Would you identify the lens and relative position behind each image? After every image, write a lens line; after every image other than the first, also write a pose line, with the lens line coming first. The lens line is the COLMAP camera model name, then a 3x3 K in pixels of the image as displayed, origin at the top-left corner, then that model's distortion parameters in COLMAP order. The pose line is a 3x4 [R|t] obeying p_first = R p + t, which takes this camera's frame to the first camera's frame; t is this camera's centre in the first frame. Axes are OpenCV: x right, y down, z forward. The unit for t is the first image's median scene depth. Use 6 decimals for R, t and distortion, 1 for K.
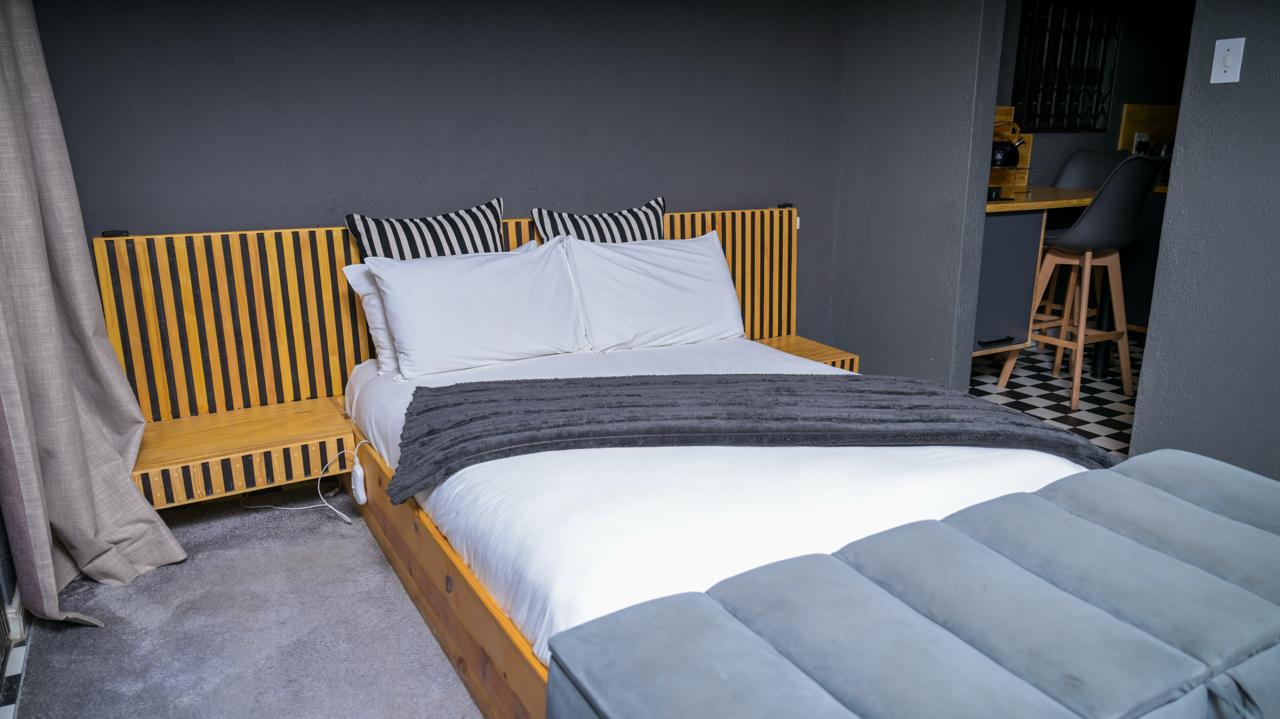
lens RADIAL K [[873.8, 0, 639.6], [0, 873.8, 356.3], [0, 0, 1]] dist [0.000553, -0.001371]
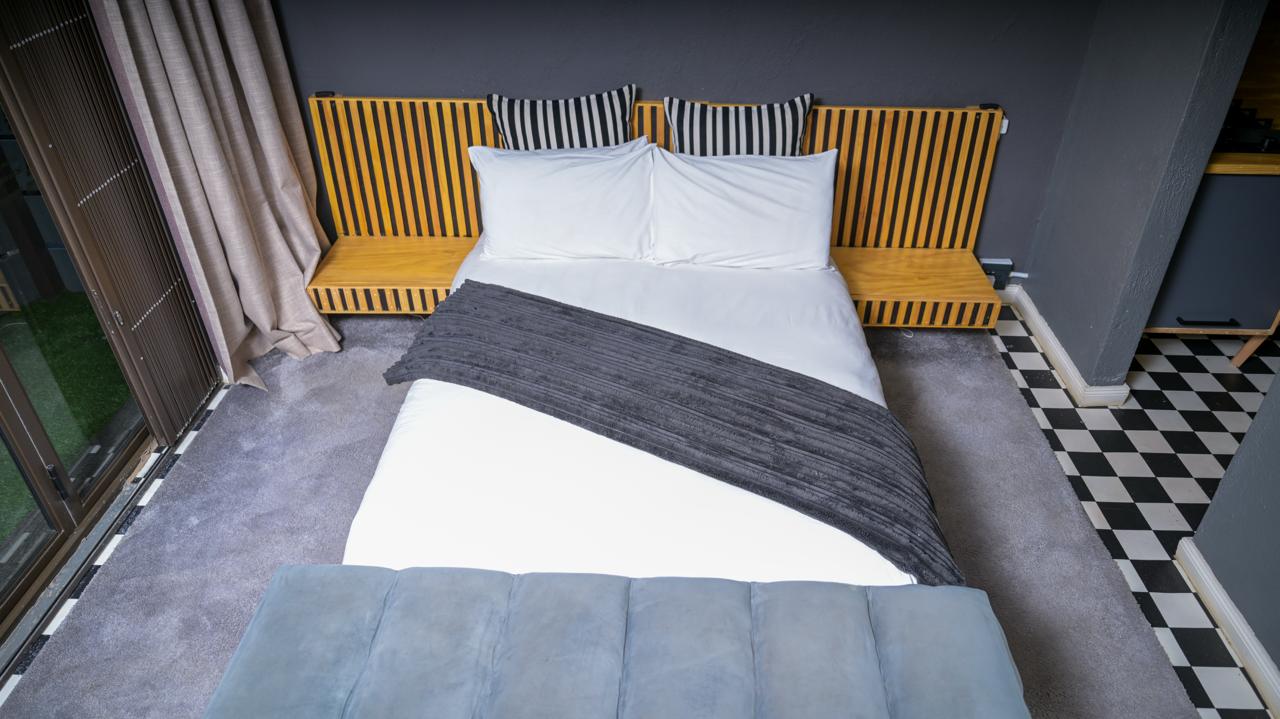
lens RADIAL K [[873.8, 0, 644.4], [0, 873.8, 361.3], [0, 0, 1]] dist [0.000553, -0.001371]
pose [[0.846500, 0.301738, -0.438625, 0.462300], [-0.131181, 0.916693, 0.377445, -0.309092], [0.515974, -0.261968, 0.815563, 0.076187]]
